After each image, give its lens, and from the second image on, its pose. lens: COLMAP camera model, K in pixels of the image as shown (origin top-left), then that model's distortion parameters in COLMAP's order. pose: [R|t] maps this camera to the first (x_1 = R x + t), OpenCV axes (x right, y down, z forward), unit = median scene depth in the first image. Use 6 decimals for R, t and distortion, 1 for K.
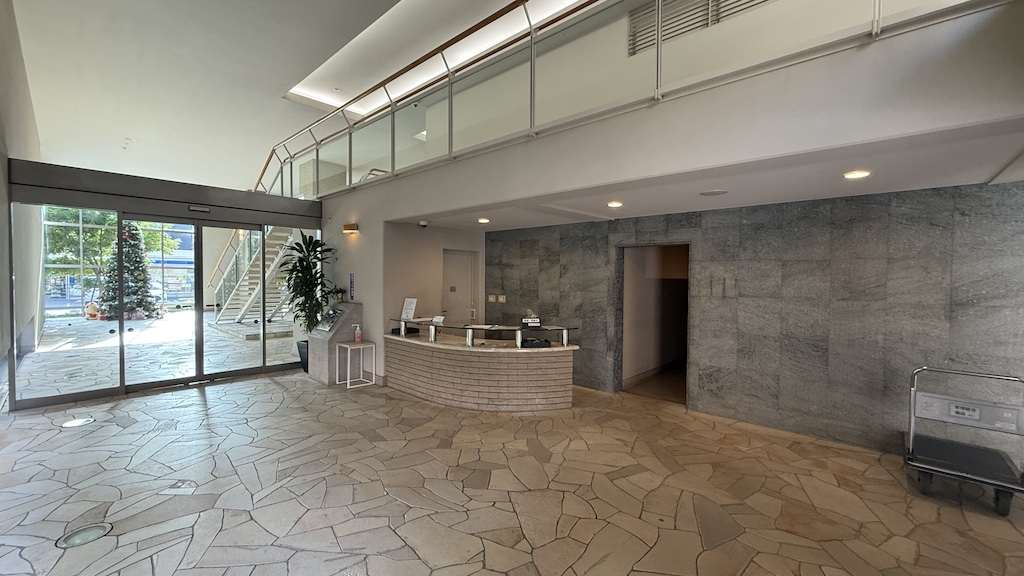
lens RADIAL K [[401.4, 0, 509.4], [0, 401.4, 288.3], [0, 0, 1]] dist [0.000443, 0.000115]
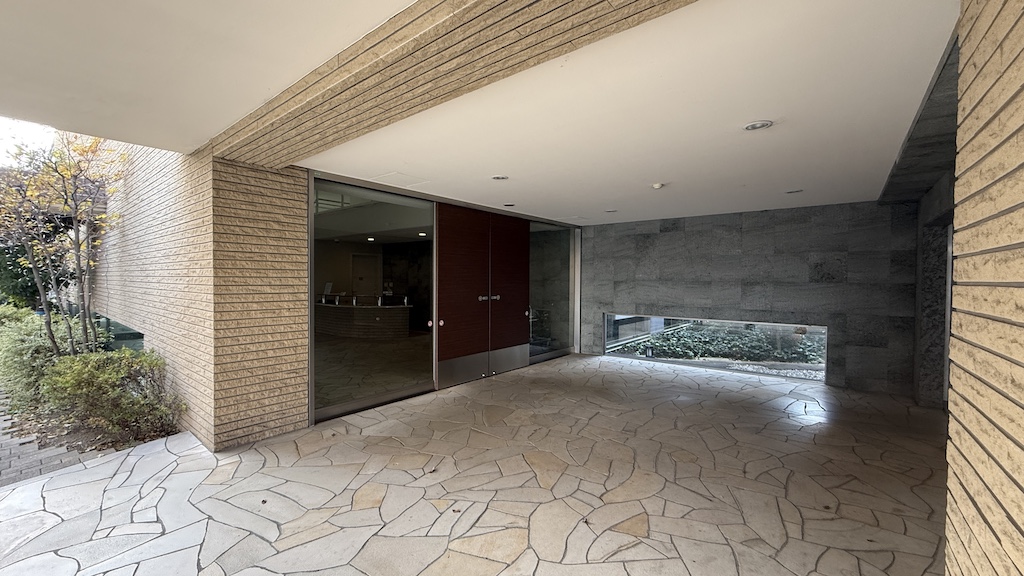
lens RADIAL K [[401.4, 0, 512.4], [0, 401.4, 281.6], [0, 0, 1]] dist [0.000443, 0.000115]
pose [[0.996834, -0.003173, 0.079445, 0.220696], [0.004489, 0.999856, -0.016391, 0.027201], [-0.079382, 0.016696, 0.996704, -0.434870]]
